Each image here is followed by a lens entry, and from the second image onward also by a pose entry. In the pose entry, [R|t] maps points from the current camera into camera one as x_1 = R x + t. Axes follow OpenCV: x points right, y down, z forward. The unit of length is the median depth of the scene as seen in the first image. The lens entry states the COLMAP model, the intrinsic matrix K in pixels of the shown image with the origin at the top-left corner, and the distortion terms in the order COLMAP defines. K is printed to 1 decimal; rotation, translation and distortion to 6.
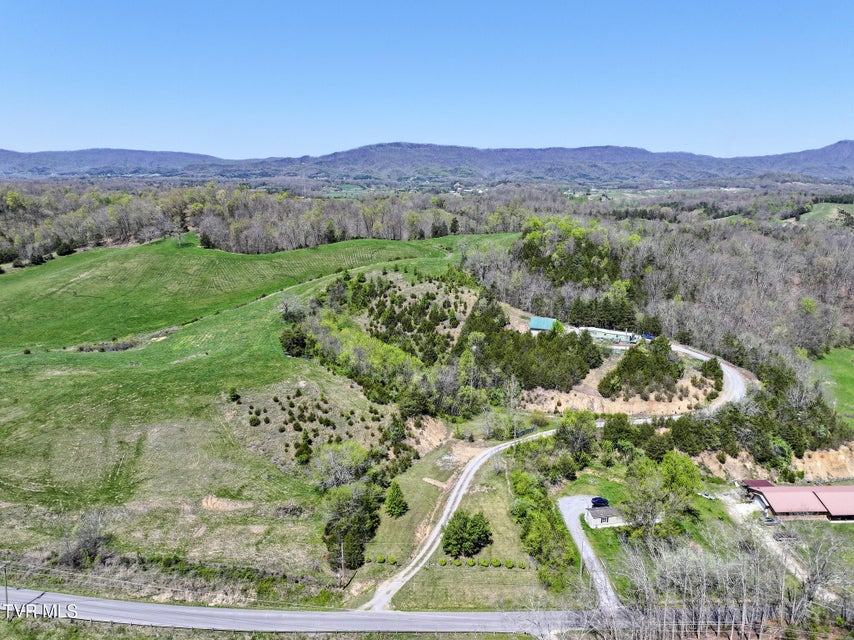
lens RADIAL K [[600.5, 0, 431.2], [0, 600.5, 315.9], [0, 0, 1]] dist [0.004287, 0.011864]
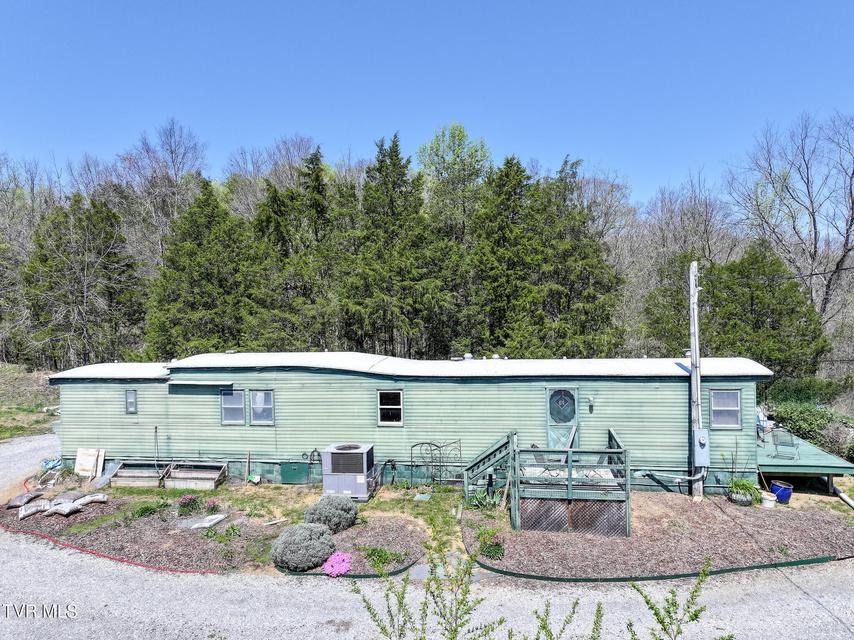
lens RADIAL K [[616.6, 0, 430.6], [0, 616.6, 315.8], [0, 0, 1]] dist [0.006157, 0.003928]
pose [[0.949850, -0.036273, 0.310596, 0.306419], [0.103883, 0.973442, -0.204007, 0.040568], [-0.294947, 0.226042, 0.928392, 1.047830]]
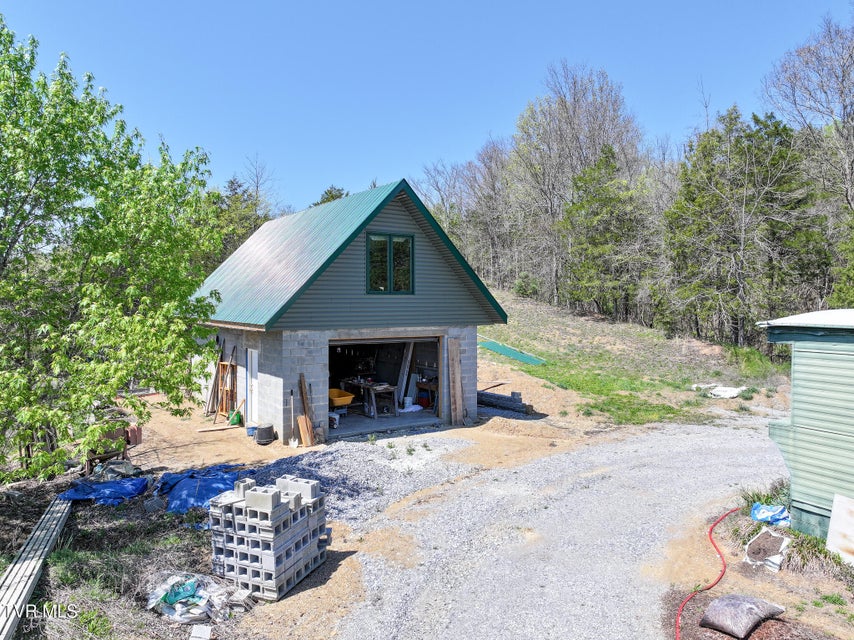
lens RADIAL K [[600.5, 0, 431.2], [0, 600.5, 315.9], [0, 0, 1]] dist [0.004287, 0.011864]
pose [[0.823433, 0.001859, -0.567410, 0.286269], [-0.122741, 0.976902, -0.174921, 0.034685], [0.553979, 0.213680, 0.804642, 1.102780]]
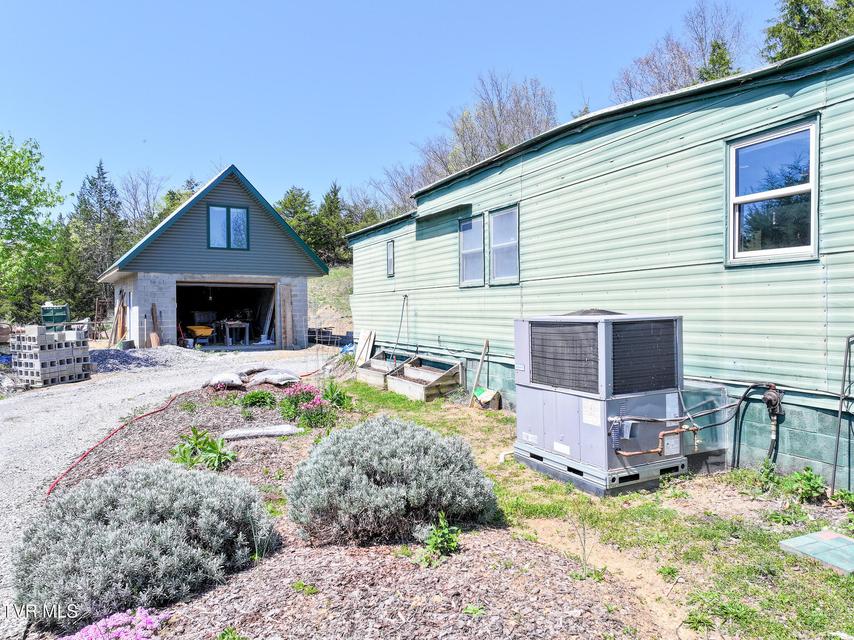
lens RADIAL K [[600.5, 0, 431.2], [0, 600.5, 315.9], [0, 0, 1]] dist [0.004287, 0.011864]
pose [[0.797435, -0.010554, -0.603313, 0.329056], [-0.124580, 0.975425, -0.181728, 0.044911], [0.590404, 0.220077, 0.776523, 1.103080]]
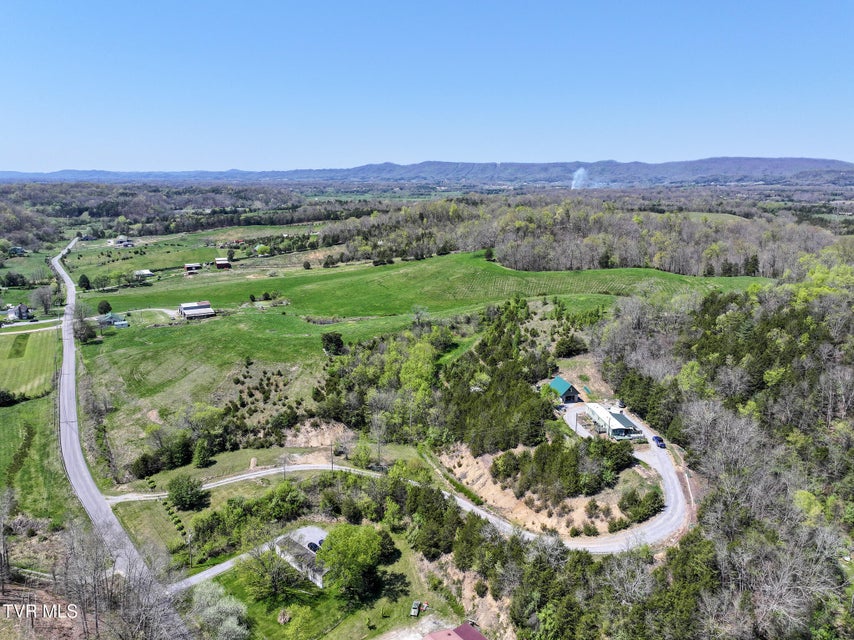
lens RADIAL K [[600.5, 0, 431.2], [0, 600.5, 315.9], [0, 0, 1]] dist [0.004287, 0.011864]
pose [[0.590610, 0.174693, -0.787822, 0.853598], [-0.183504, 0.979783, 0.079690, -0.139257], [0.785816, 0.097503, 0.610726, 0.373083]]
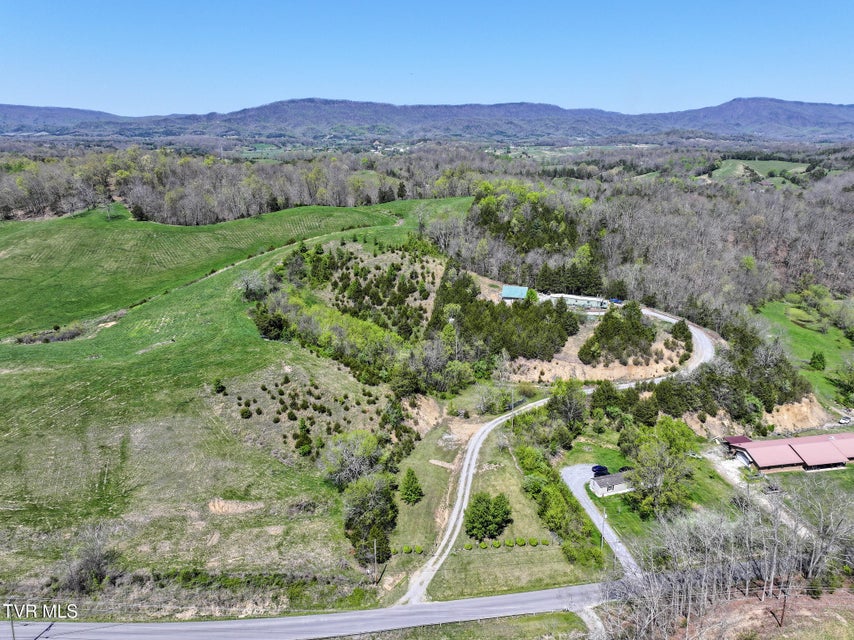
lens RADIAL K [[600.5, 0, 431.2], [0, 600.5, 315.9], [0, 0, 1]] dist [0.004287, 0.011864]
pose [[0.990868, -0.043640, 0.127579, -0.094351], [0.035098, 0.997037, 0.068455, -0.024457], [-0.130189, -0.063352, 0.989463, 0.031796]]
